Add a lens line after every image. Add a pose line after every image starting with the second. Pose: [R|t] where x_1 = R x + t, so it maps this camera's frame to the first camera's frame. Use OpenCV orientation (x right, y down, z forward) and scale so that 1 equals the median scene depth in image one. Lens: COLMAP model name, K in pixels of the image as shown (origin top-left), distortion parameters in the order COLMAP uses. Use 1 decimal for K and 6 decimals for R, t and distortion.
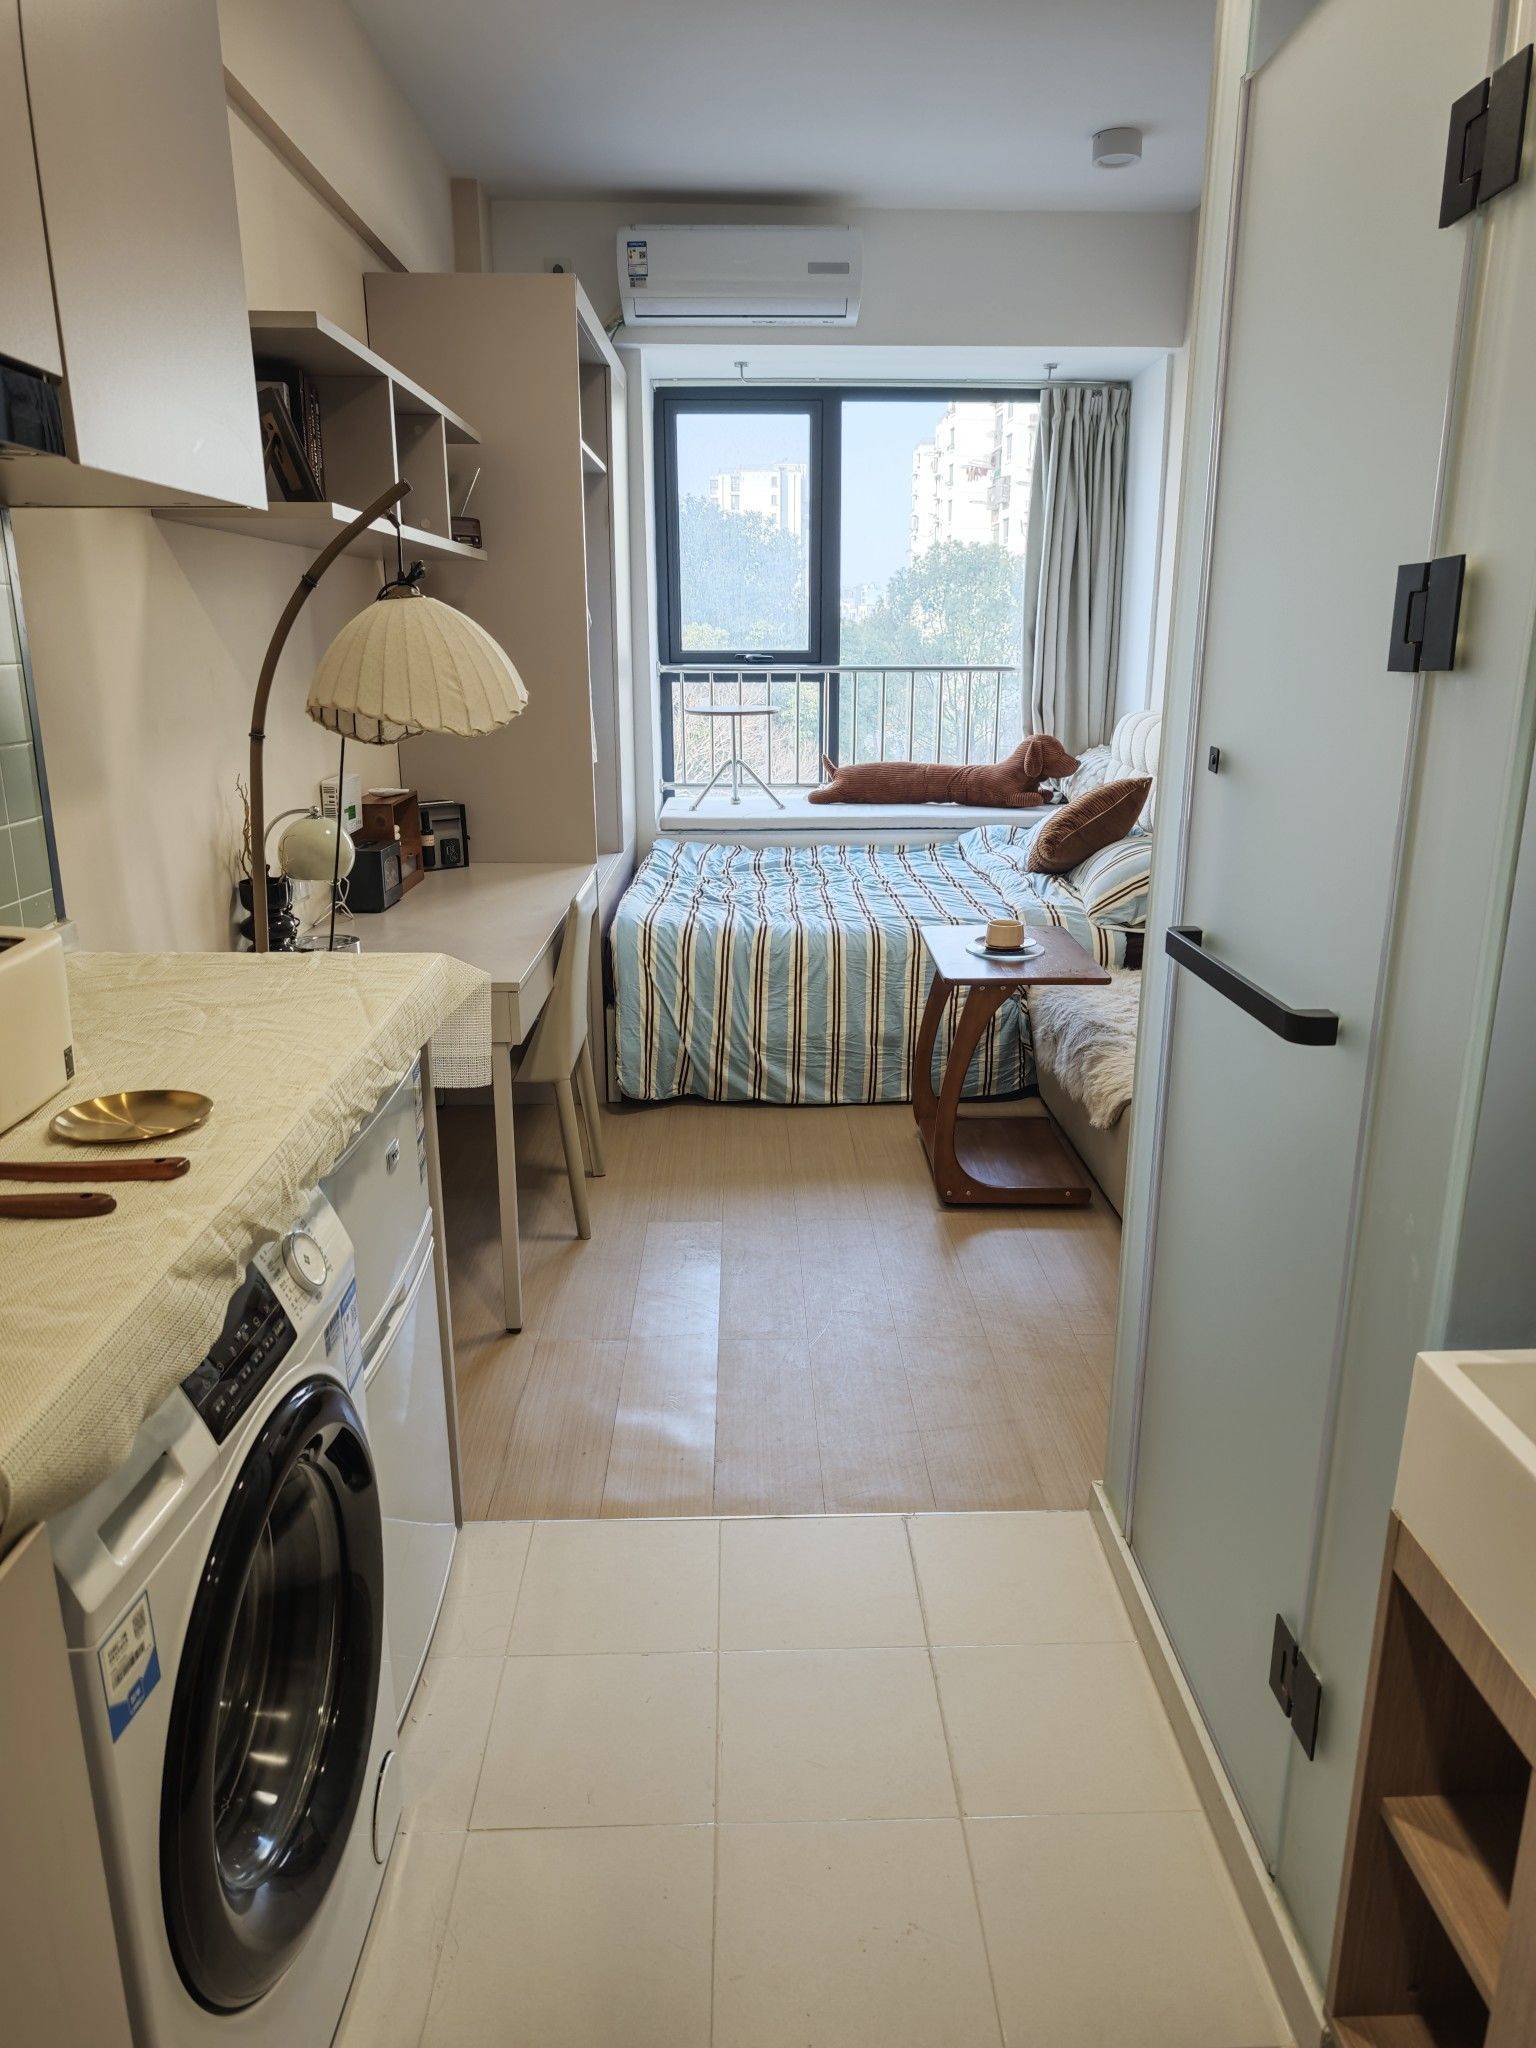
lens RADIAL K [[1416.6, 0, 795.3], [0, 1416.6, 1050.4], [0, 0, 1]] dist [0.017016, -0.008610]
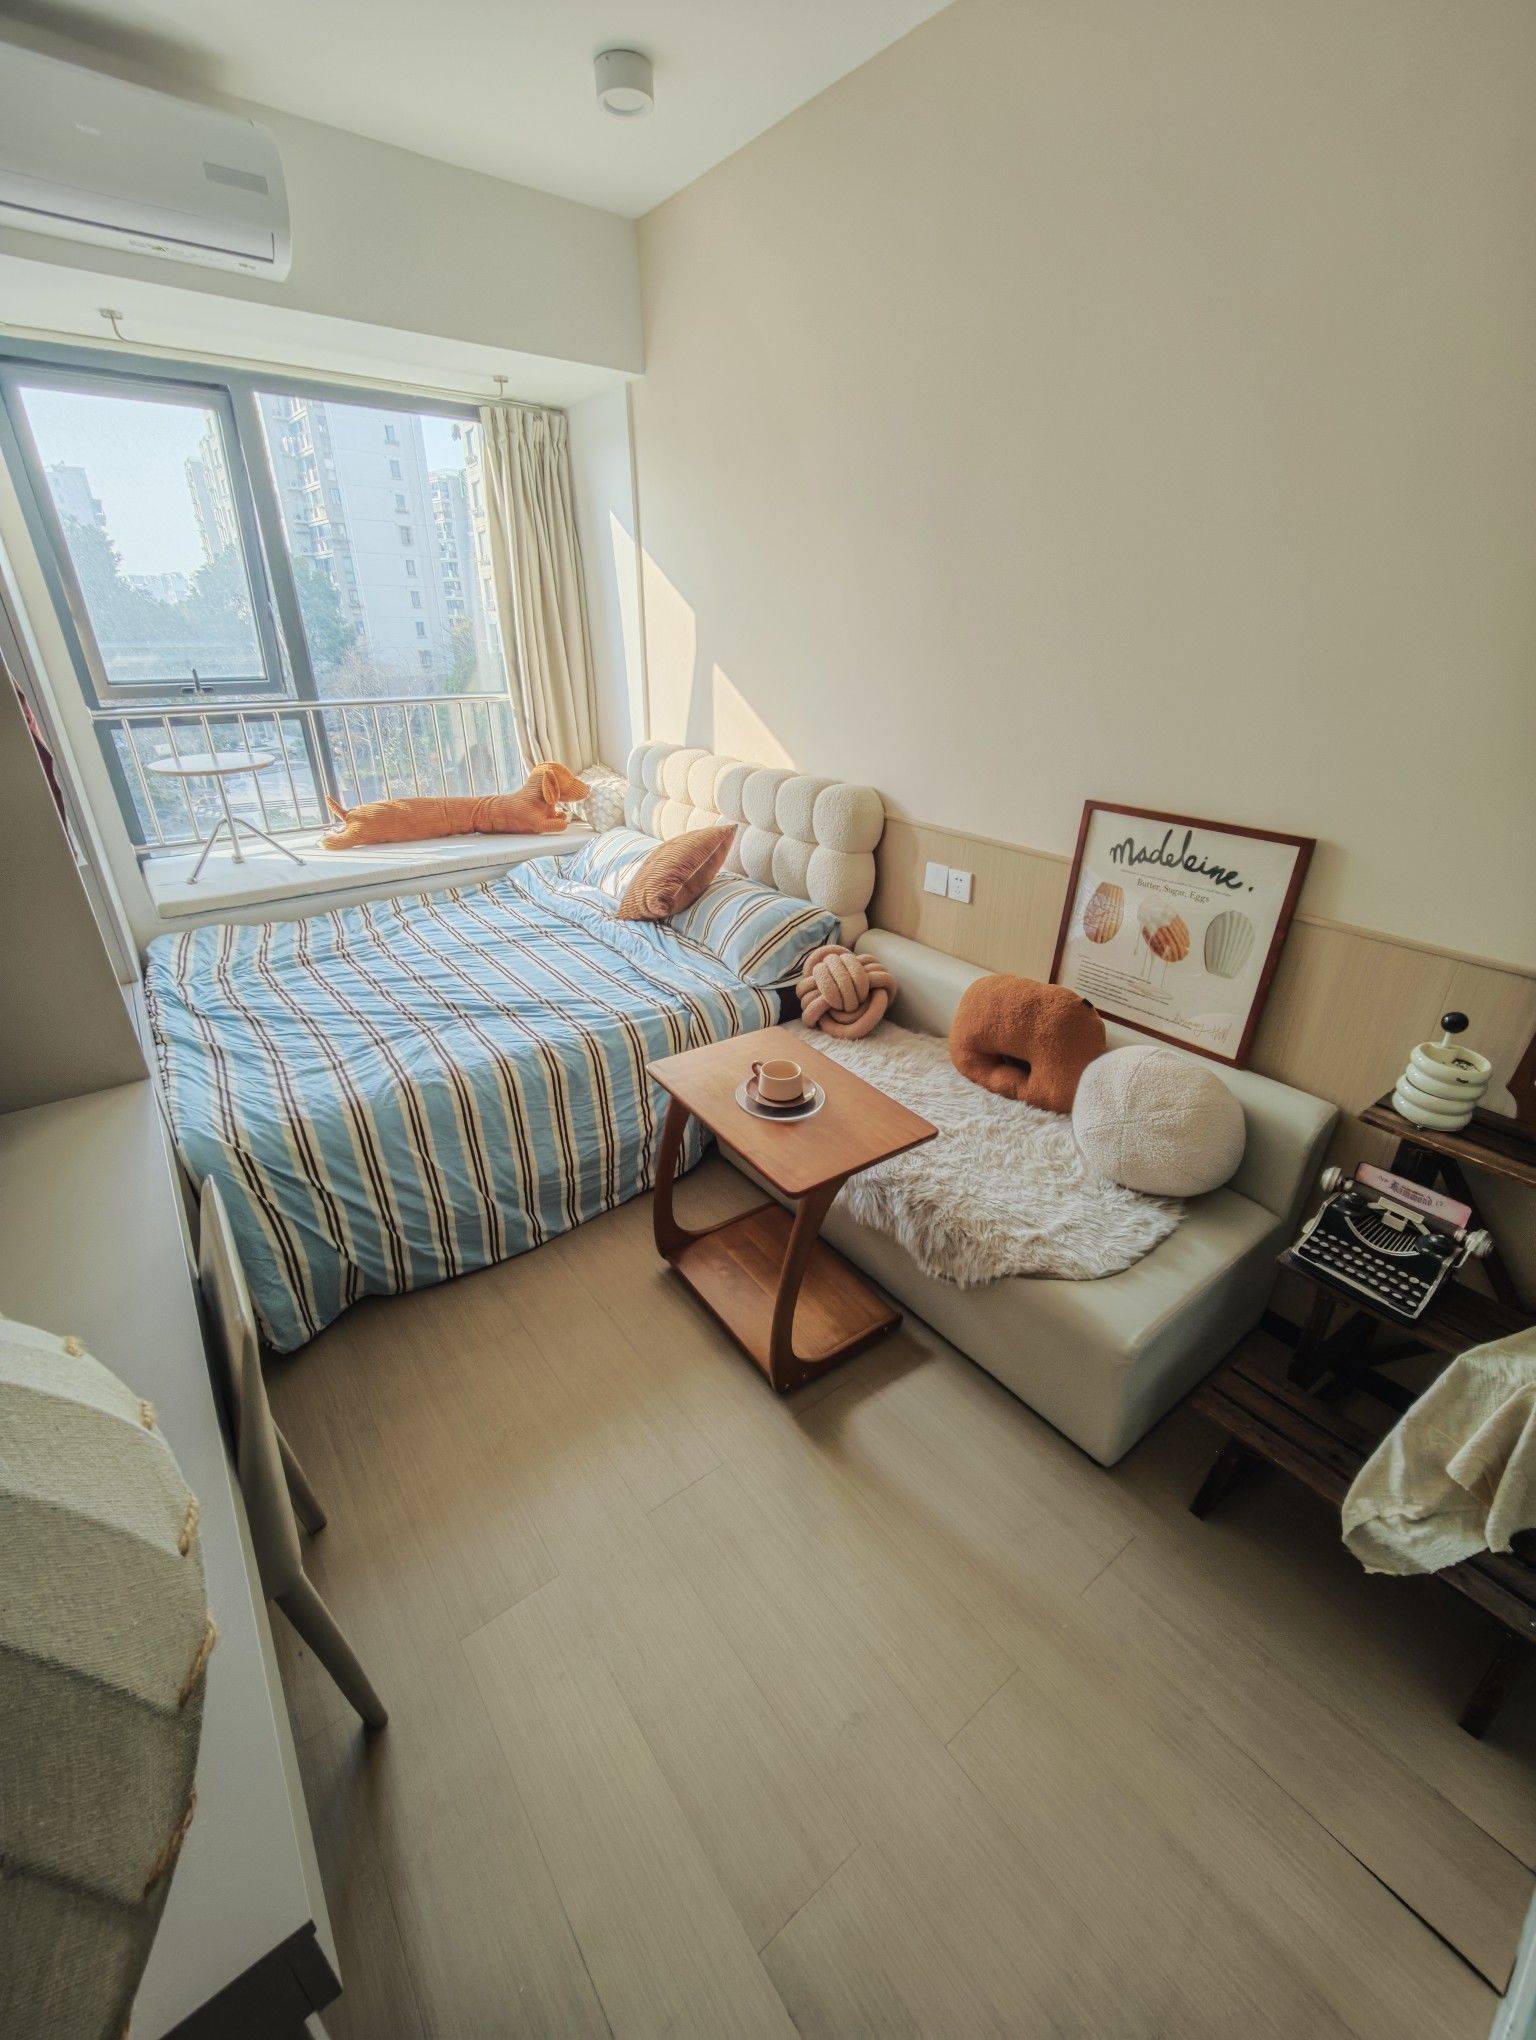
lens RADIAL K [[837.5, 0, 762.6], [0, 837.5, 1019.5], [0, 0, 1]] dist [0.002820, 0.000774]
pose [[0.820871, -0.243793, 0.516464, -0.081386], [0.156358, 0.965694, 0.207332, -0.159711], [-0.549293, -0.089440, 0.830830, 0.412232]]
